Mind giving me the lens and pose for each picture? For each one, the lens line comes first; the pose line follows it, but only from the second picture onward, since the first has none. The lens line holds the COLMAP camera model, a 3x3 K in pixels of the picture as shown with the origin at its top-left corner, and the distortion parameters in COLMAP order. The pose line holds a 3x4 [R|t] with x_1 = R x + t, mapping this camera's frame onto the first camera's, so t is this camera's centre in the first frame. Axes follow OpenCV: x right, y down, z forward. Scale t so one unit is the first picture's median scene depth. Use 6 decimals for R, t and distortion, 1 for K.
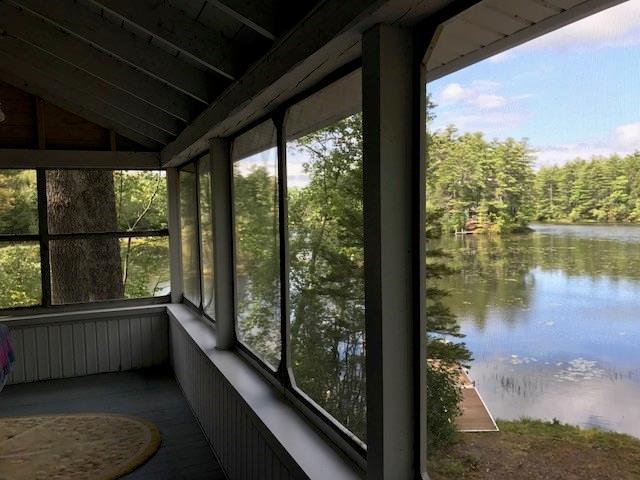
lens RADIAL K [[524.3, 0, 321.4], [0, 524.3, 238.3], [0, 0, 1]] dist [0.050737, -0.060839]
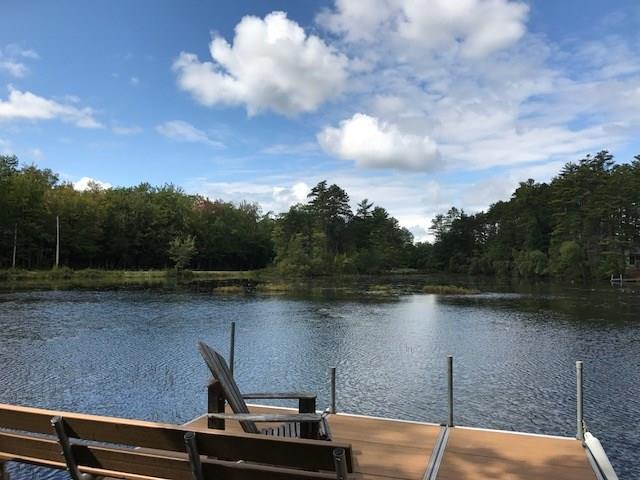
lens RADIAL K [[524.3, 0, 321.1], [0, 524.3, 236.3], [0, 0, 1]] dist [0.050737, -0.060839]
pose [[0.968688, 0.019980, -0.247476, 0.256059], [-0.045644, 0.994099, -0.098403, 0.182389], [0.244050, 0.106618, 0.963884, 1.068642]]
